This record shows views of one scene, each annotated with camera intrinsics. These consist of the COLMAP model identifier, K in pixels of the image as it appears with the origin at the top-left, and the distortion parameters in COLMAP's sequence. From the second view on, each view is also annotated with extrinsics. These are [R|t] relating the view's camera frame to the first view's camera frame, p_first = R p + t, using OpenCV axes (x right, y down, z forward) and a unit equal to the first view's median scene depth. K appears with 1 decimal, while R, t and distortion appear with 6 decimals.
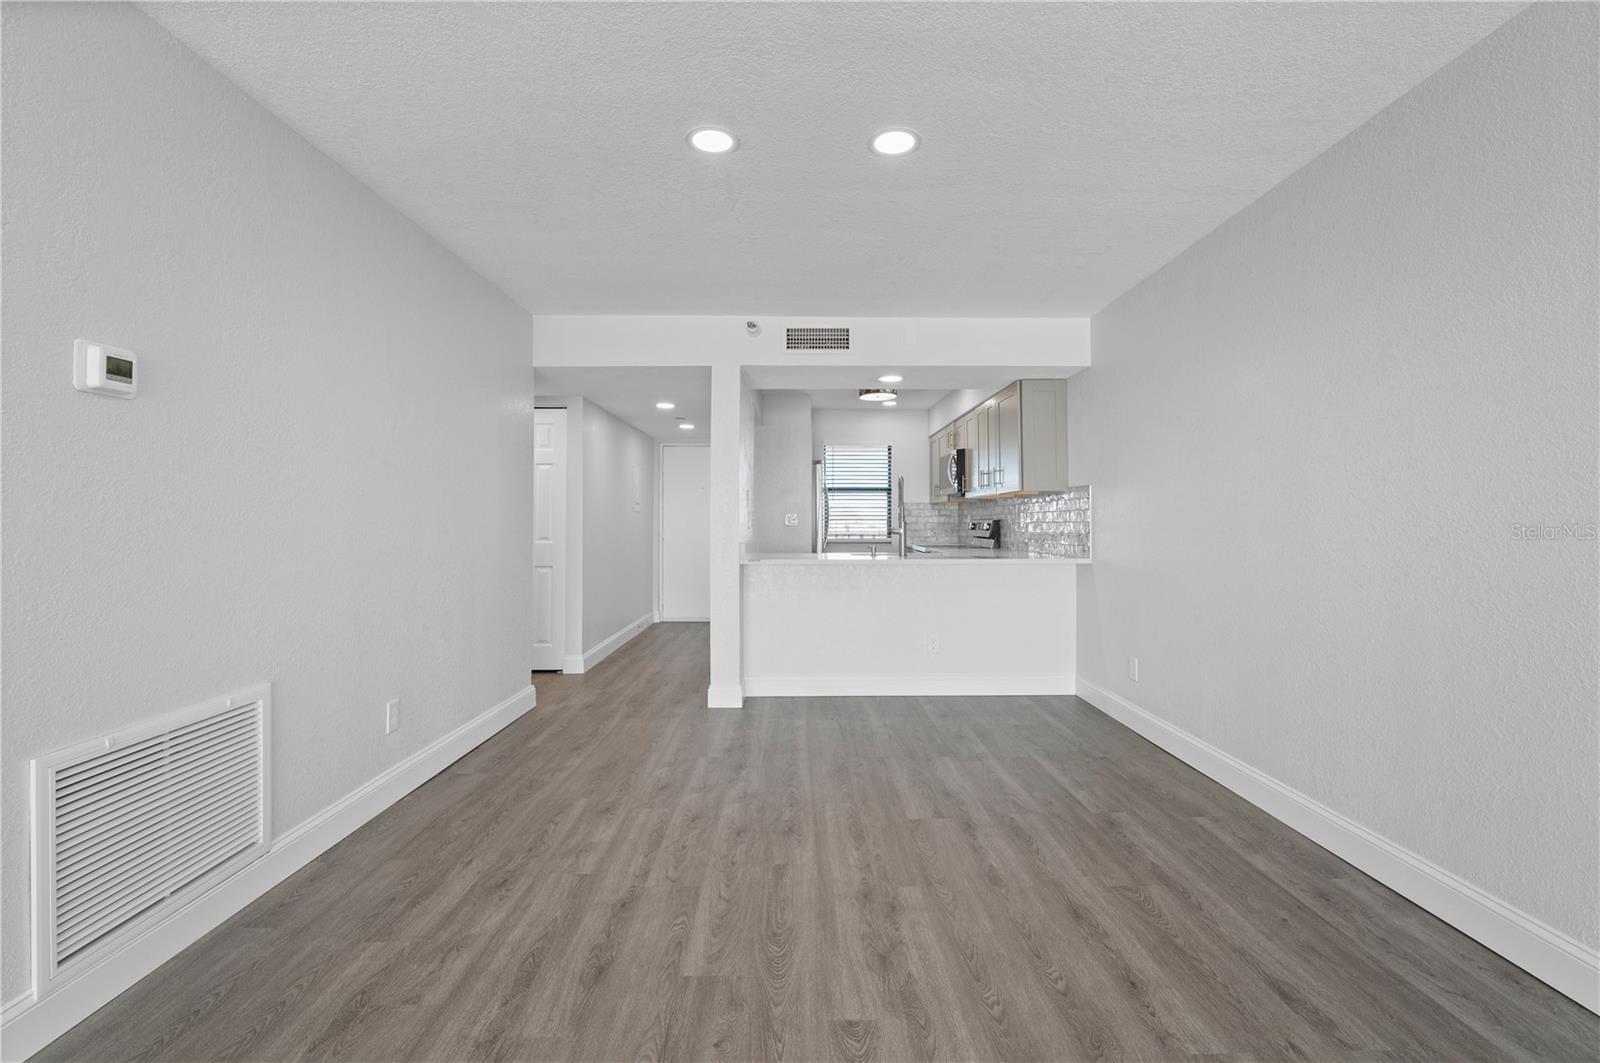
lens RADIAL K [[731.7, 0, 796.1], [0, 731.7, 528.7], [0, 0, 1]] dist [-0.009078, 0.000437]
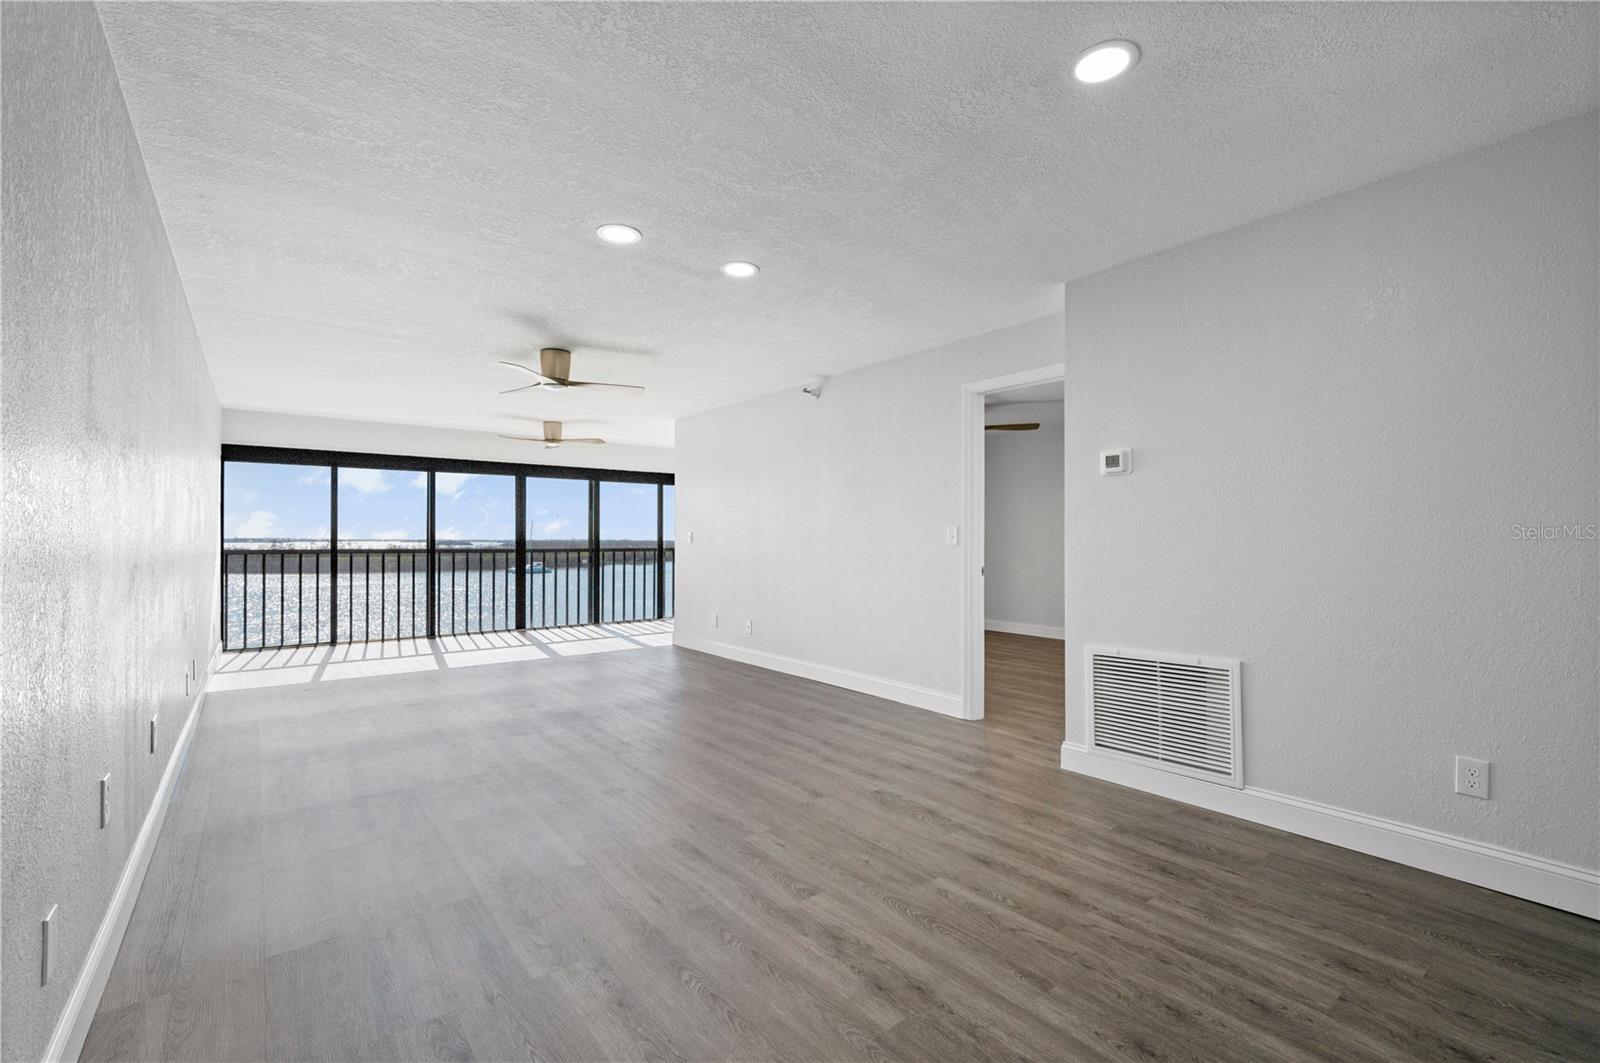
lens RADIAL K [[731.7, 0, 796.1], [0, 731.7, 528.7], [0, 0, 1]] dist [-0.009078, 0.000437]
pose [[-0.810464, -0.006569, -0.585751, 0.738750], [-0.001740, 0.999960, -0.008807, -0.014882], [0.585785, -0.006119, -0.810443, 1.683241]]
